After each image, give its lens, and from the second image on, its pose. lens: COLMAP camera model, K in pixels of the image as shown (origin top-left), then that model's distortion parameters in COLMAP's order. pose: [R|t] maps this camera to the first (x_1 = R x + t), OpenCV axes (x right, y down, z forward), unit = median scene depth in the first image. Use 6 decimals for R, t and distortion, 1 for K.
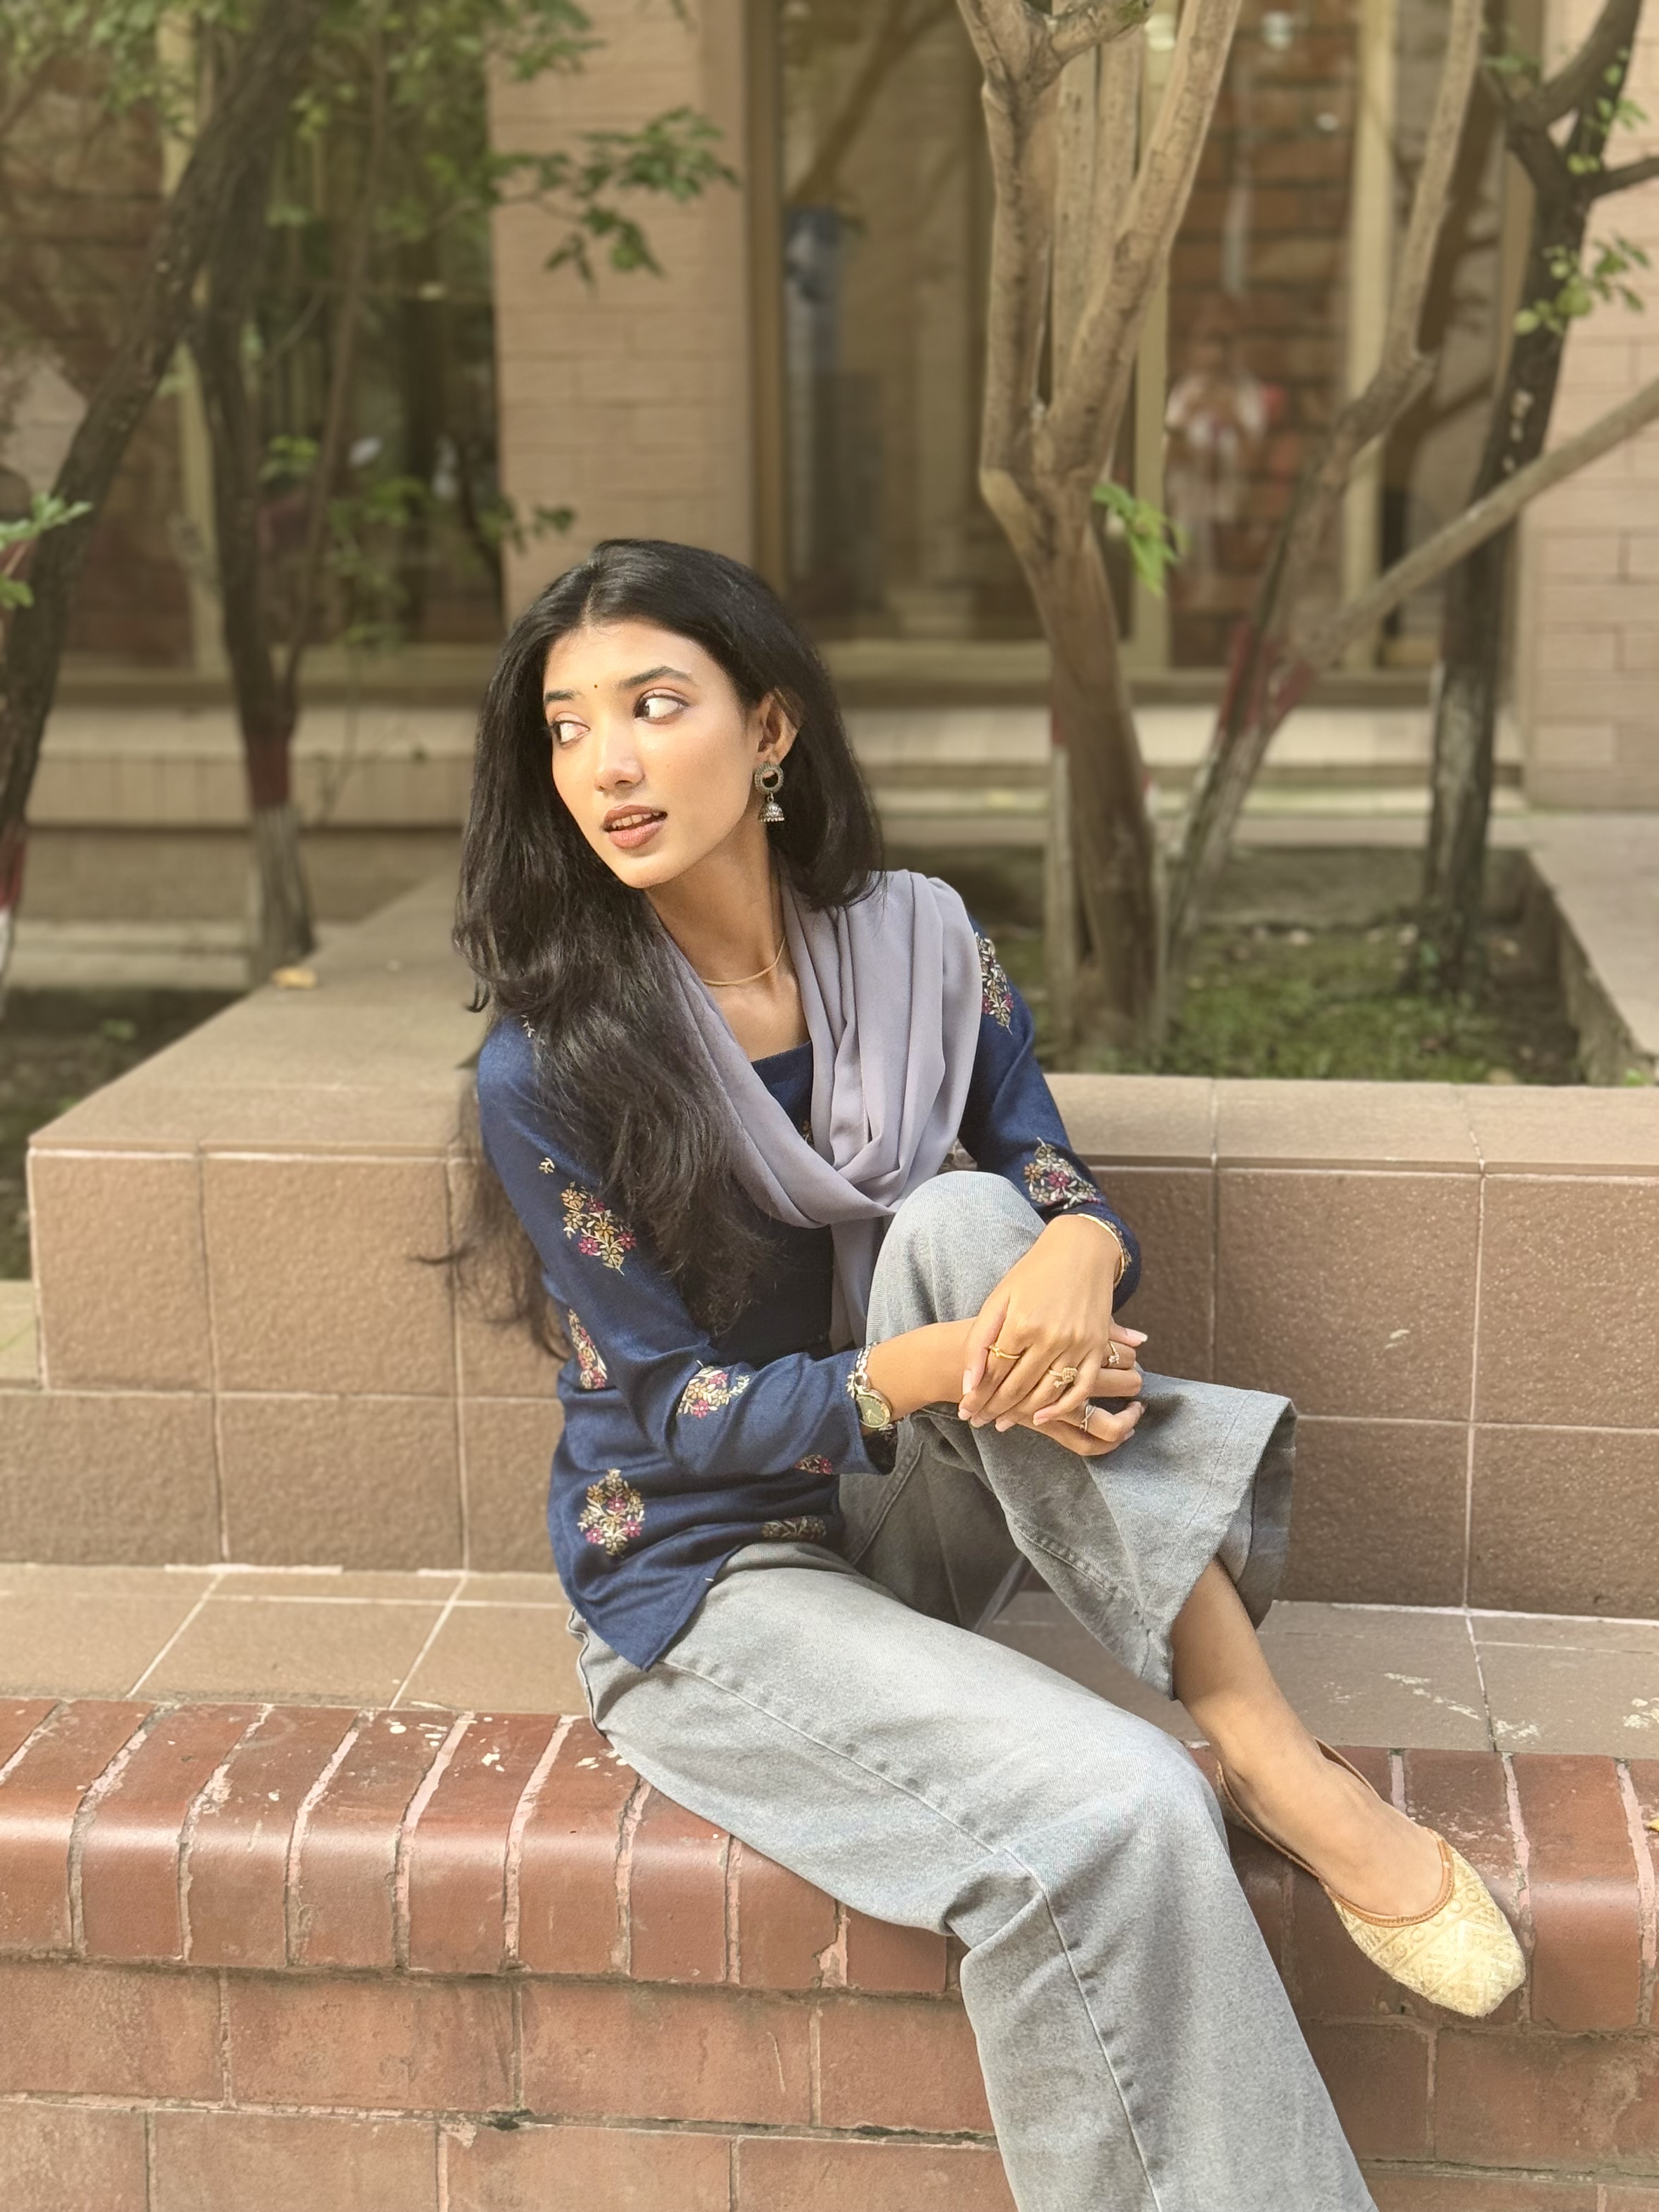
lens RADIAL K [[3316.6, 0, 829.5], [0, 3316.6, 1106.0], [0, 0, 1]] dist [0.194397, -0.409931]
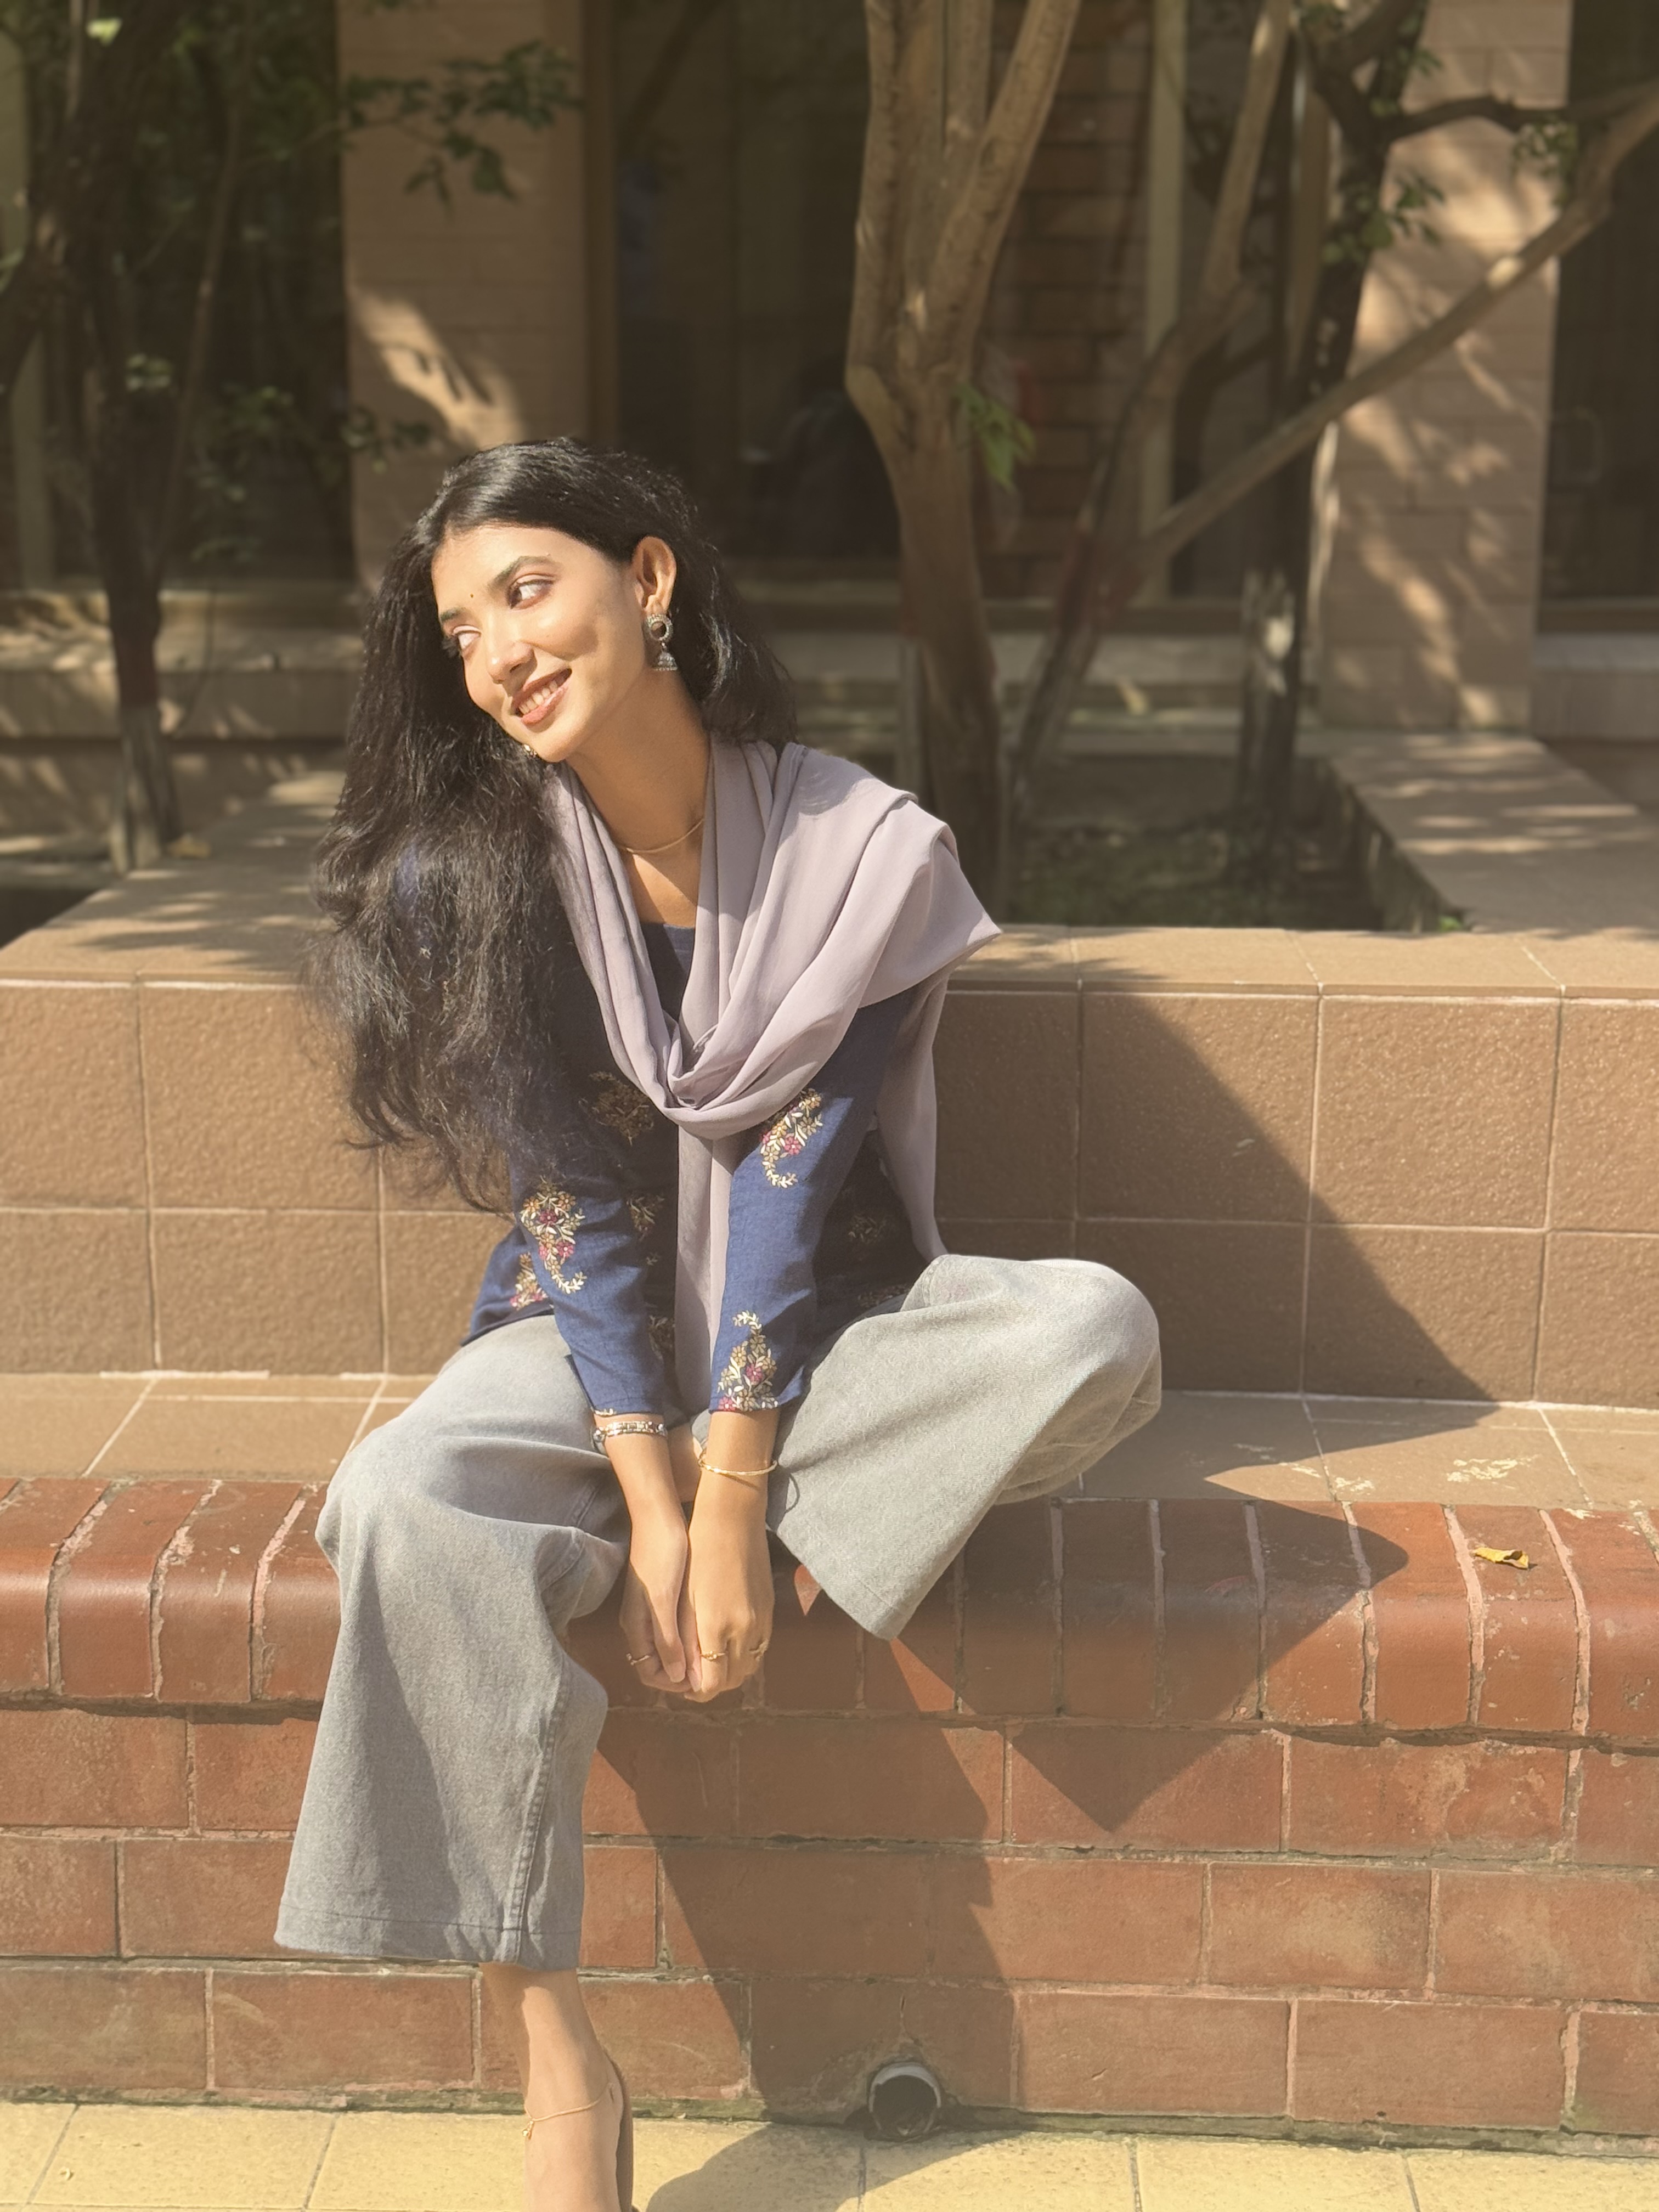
lens RADIAL K [[3316.6, 0, 829.5], [0, 3316.6, 1106.0], [0, 0, 1]] dist [0.194397, -0.409931]
pose [[0.997315, -0.002150, 0.073203, -0.045514], [0.002041, 0.999997, 0.001563, 0.052423], [-0.073206, -0.001410, 0.997316, -0.085342]]
